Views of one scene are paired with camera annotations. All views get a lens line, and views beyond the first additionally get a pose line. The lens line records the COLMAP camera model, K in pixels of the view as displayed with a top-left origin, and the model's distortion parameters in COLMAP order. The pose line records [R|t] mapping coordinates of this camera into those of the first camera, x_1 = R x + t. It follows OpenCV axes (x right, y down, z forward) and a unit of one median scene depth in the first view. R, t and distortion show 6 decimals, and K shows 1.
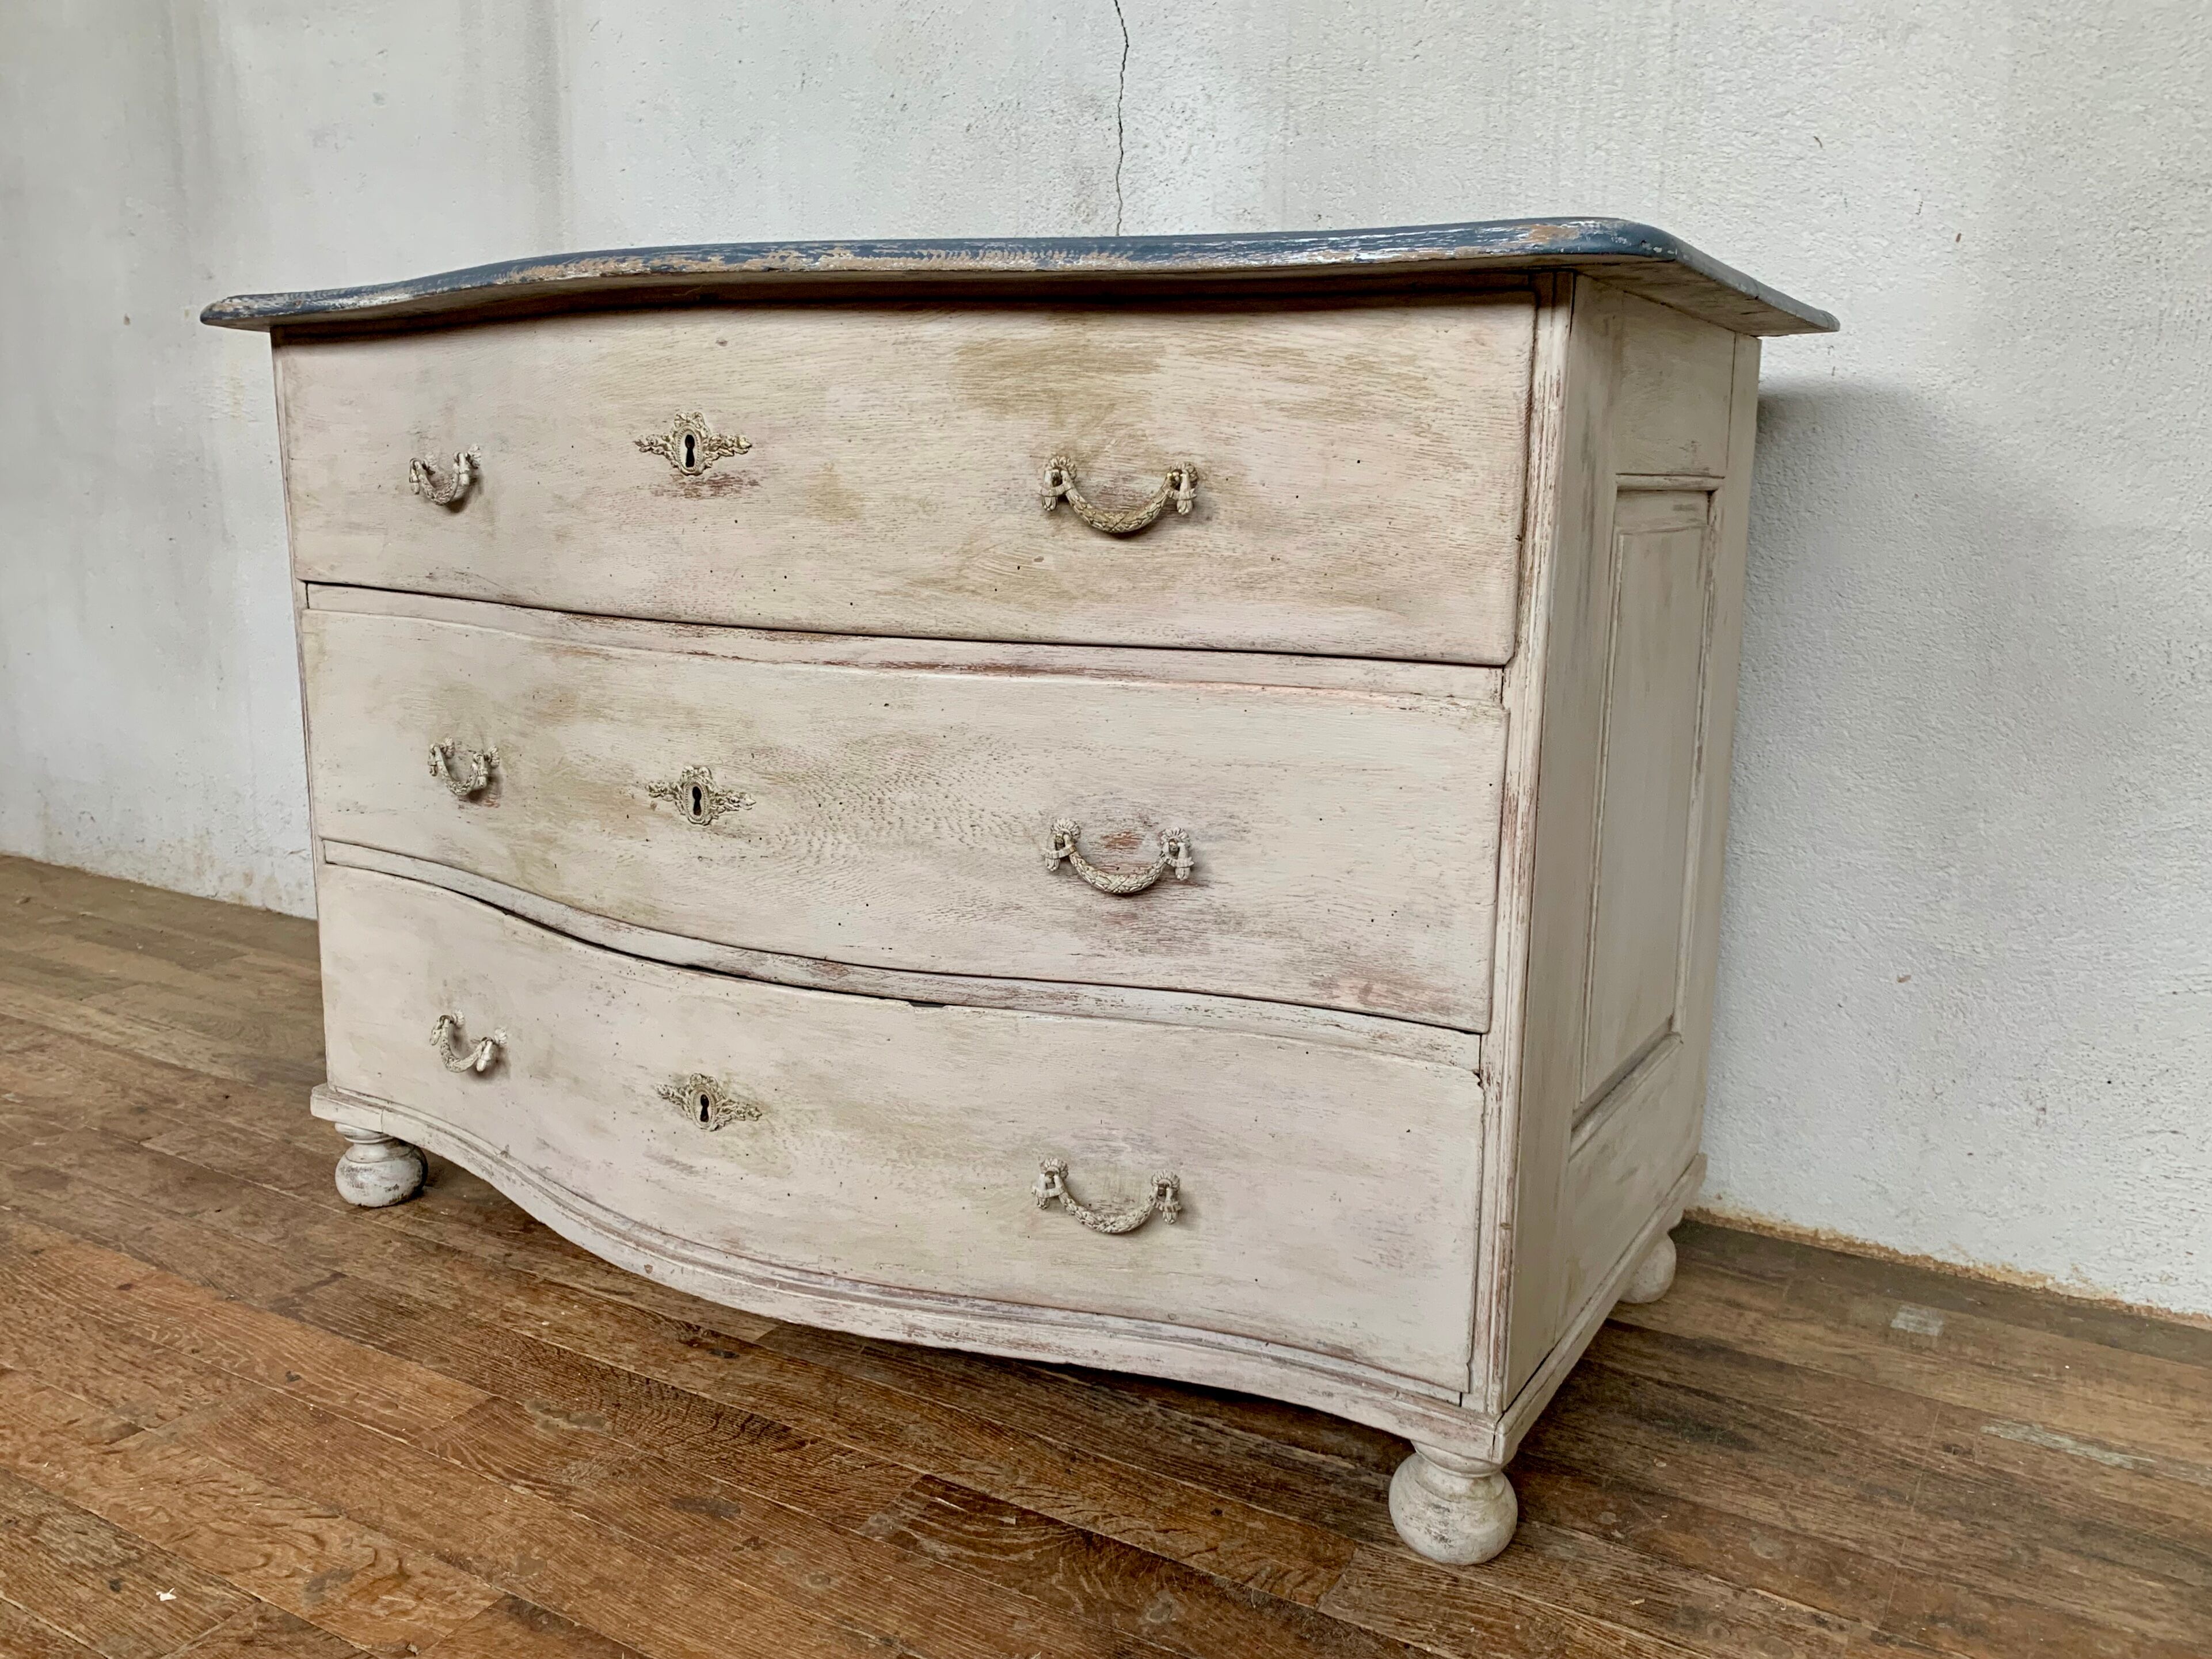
lens RADIAL K [[1754.7, 0, 1099.5], [0, 1754.7, 828.4], [0, 0, 1]] dist [0.094323, -0.148918]
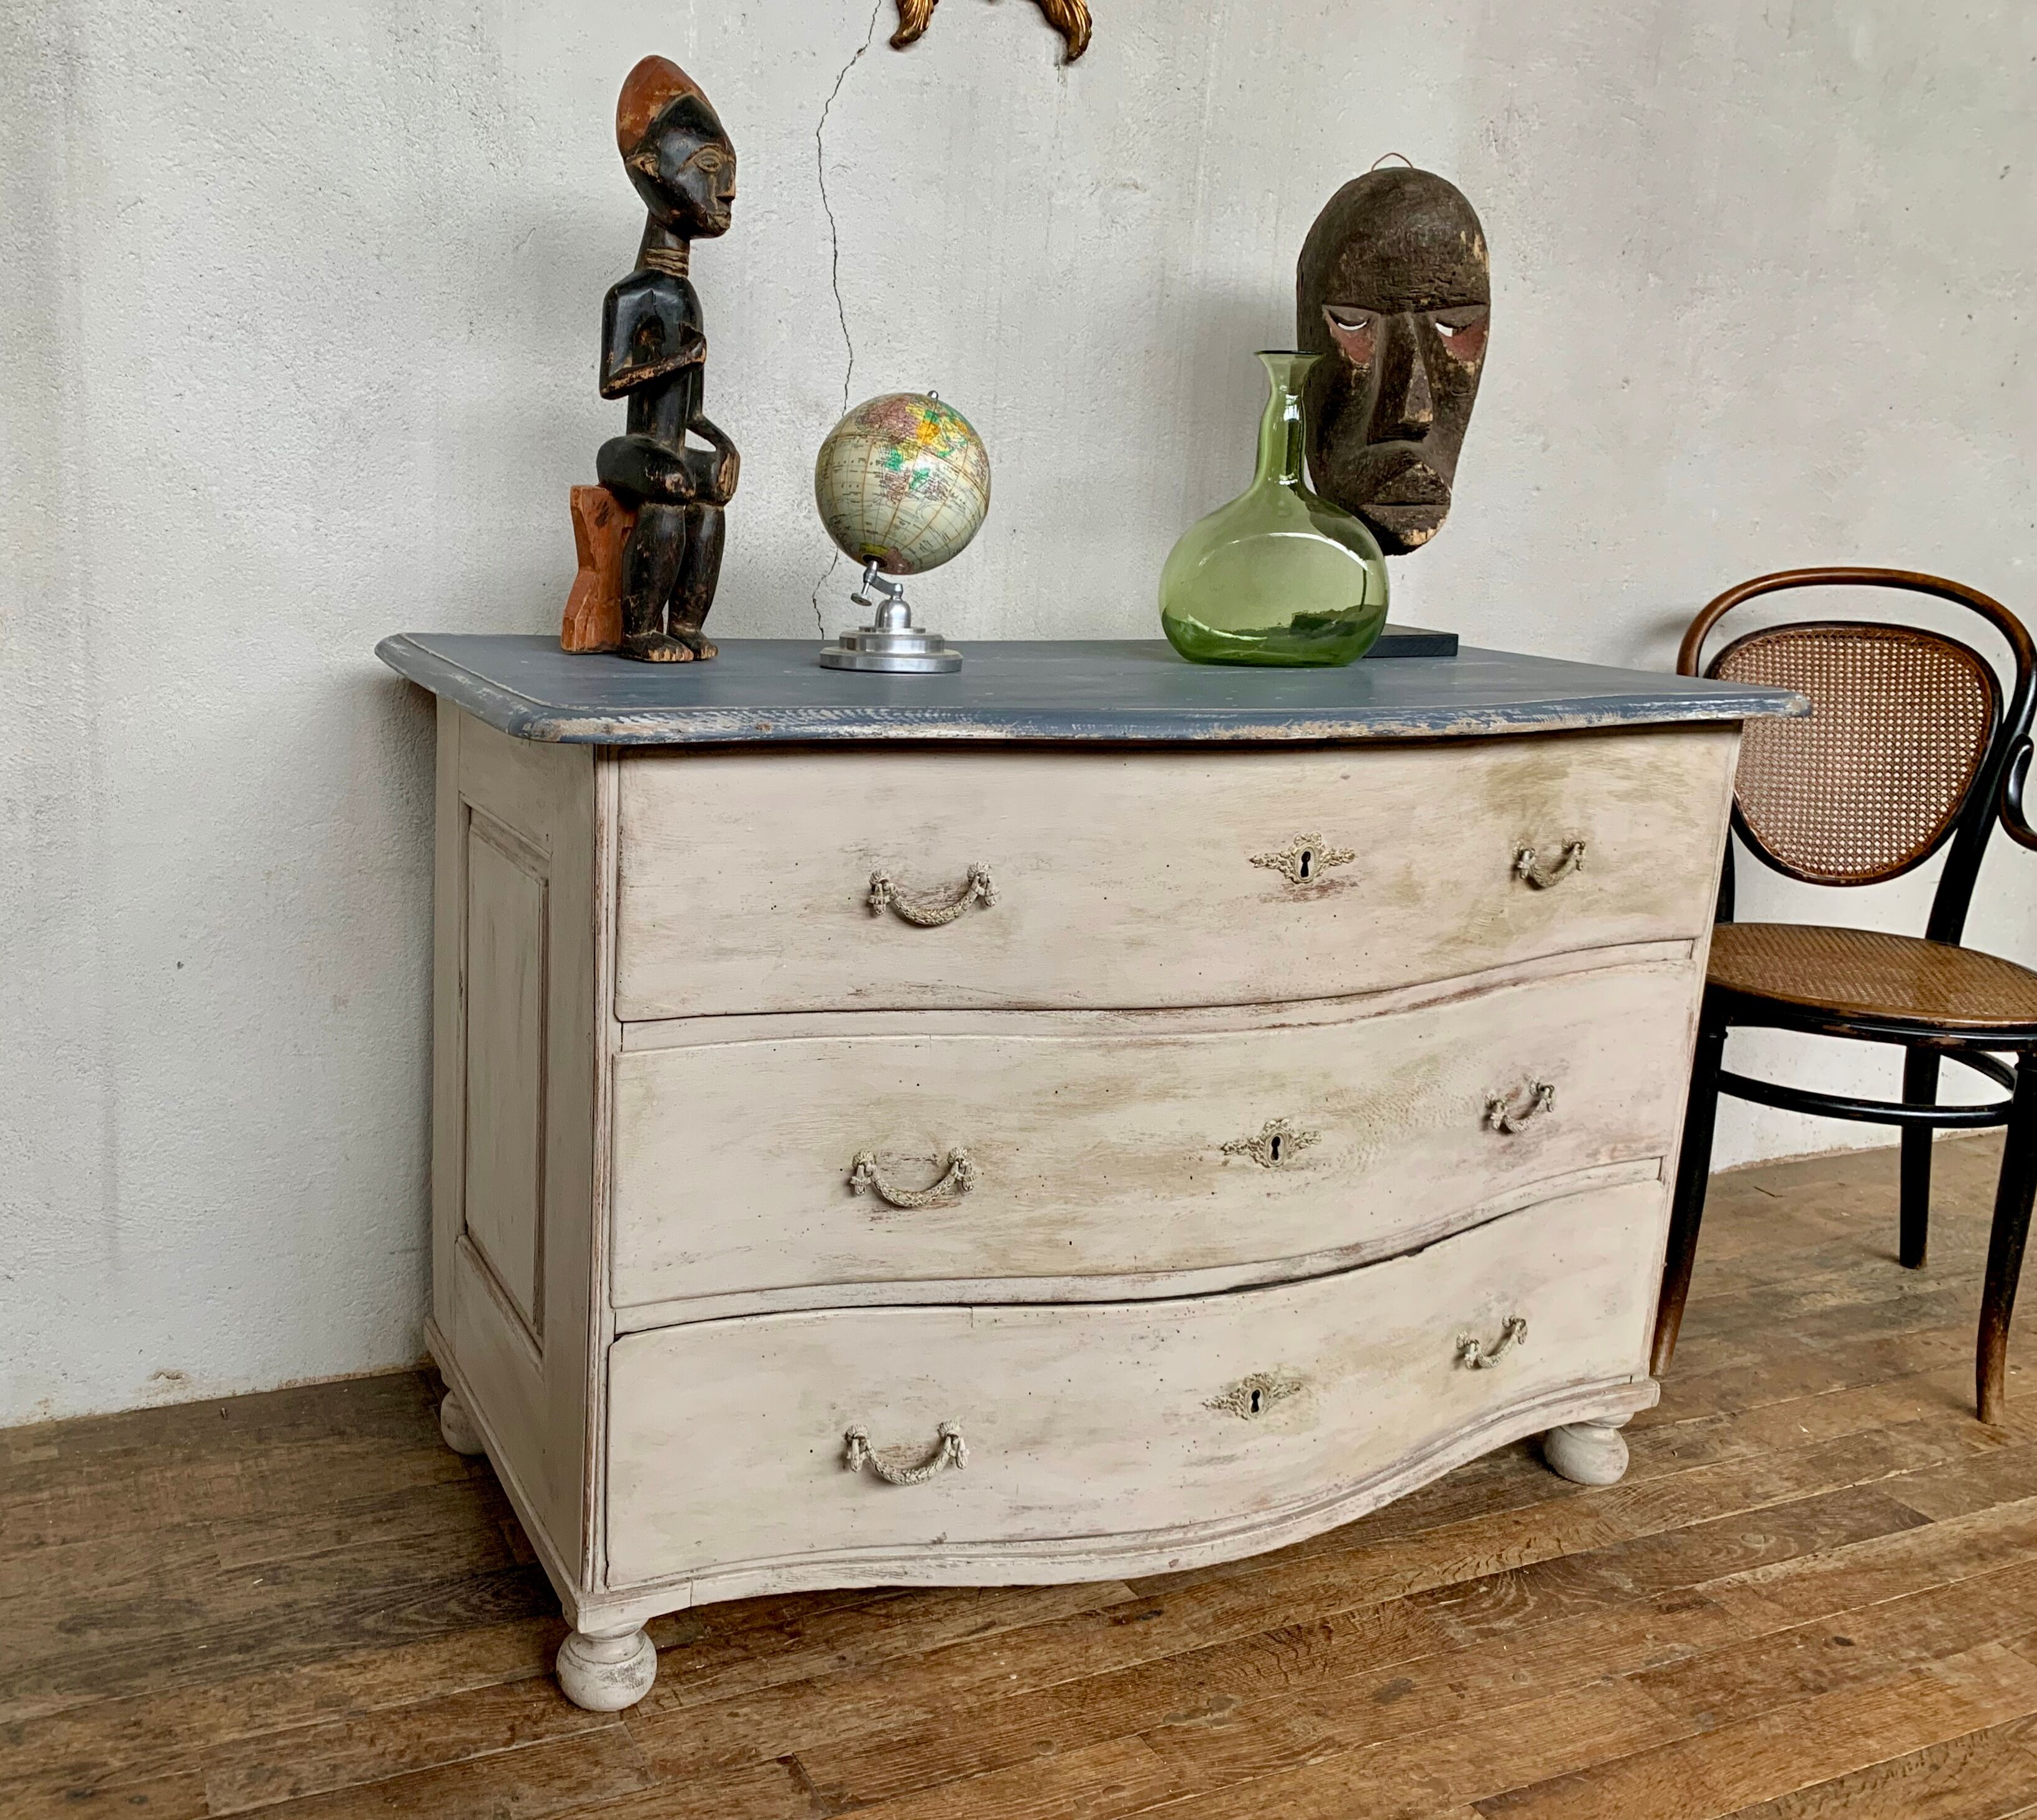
lens RADIAL K [[1894.3, 0, 817.9], [0, 1894.3, 905.0], [0, 0, 1]] dist [0.070402, -0.106131]
pose [[0.591734, -0.171867, 0.787599, -1.471159], [0.128041, 0.984644, 0.118667, -0.388787], [-0.795900, 0.030625, 0.604654, 0.500279]]
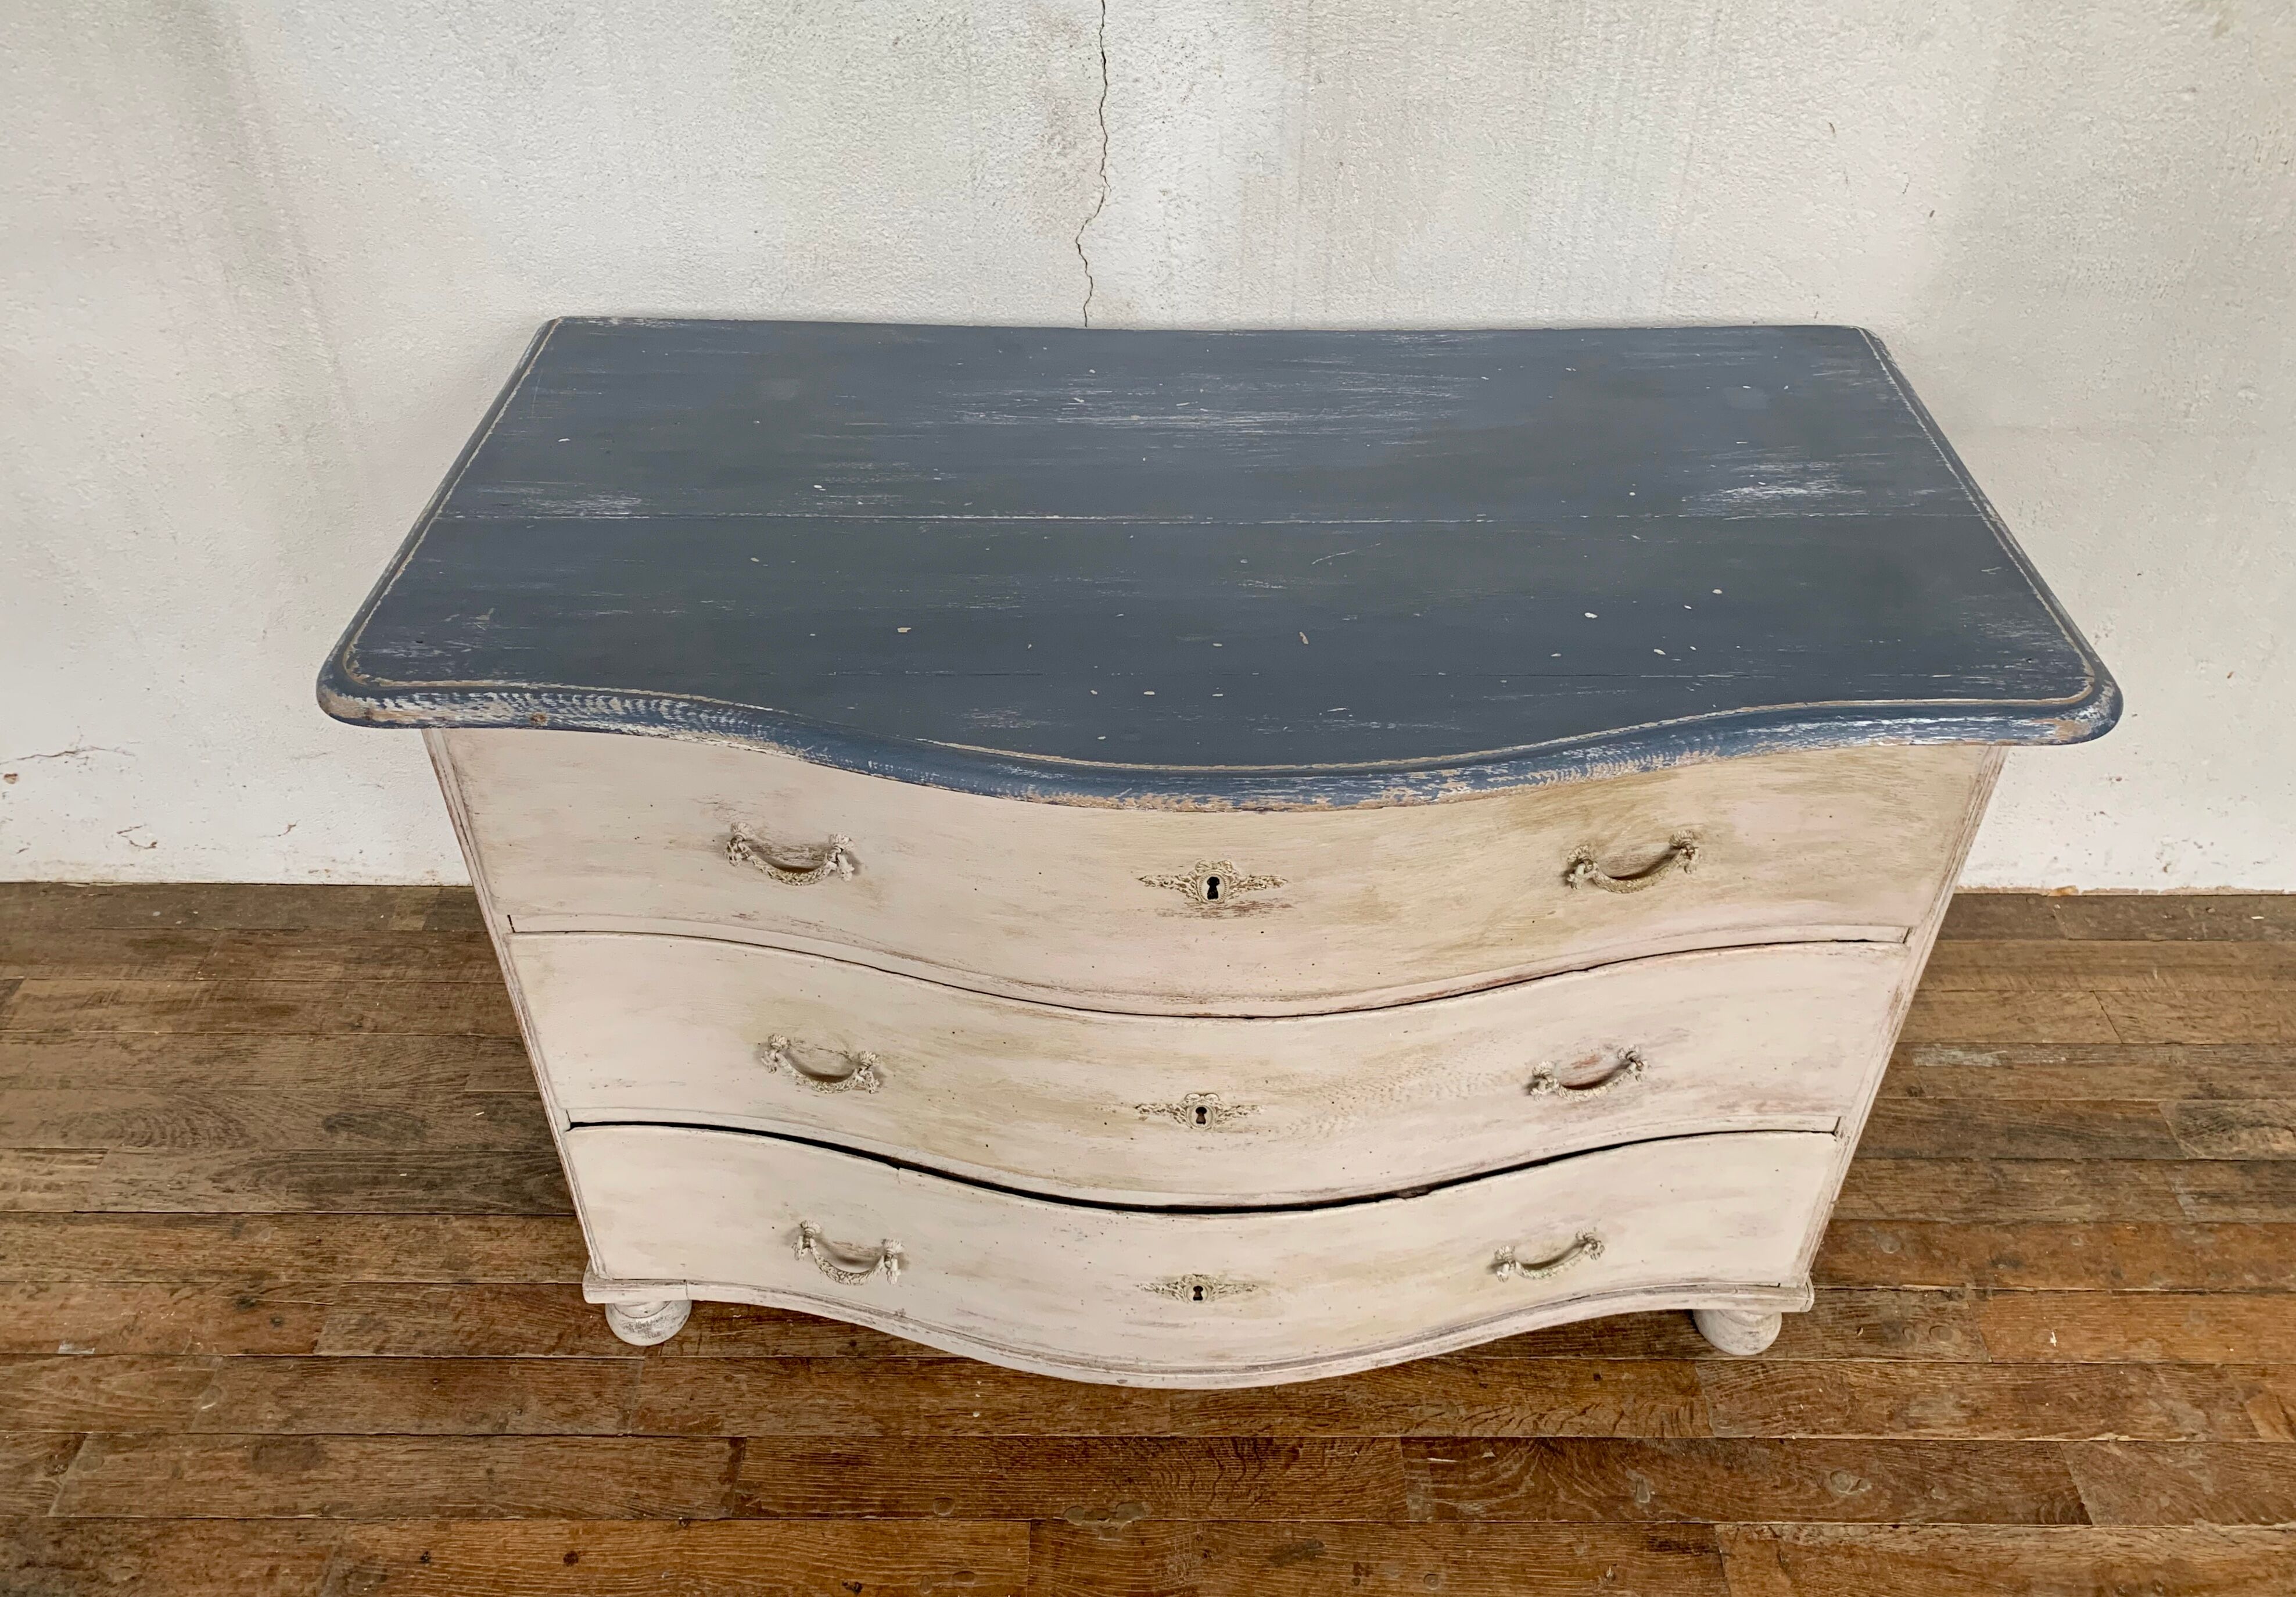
lens RADIAL K [[1769.9, 0, 1143.1], [0, 1769.9, 727.8], [0, 0, 1]] dist [0.079546, -0.124968]
pose [[0.867644, -0.318367, 0.381885, -0.646659], [0.109899, 0.871901, 0.477190, -0.811032], [-0.484888, -0.372062, 0.791488, 0.242677]]
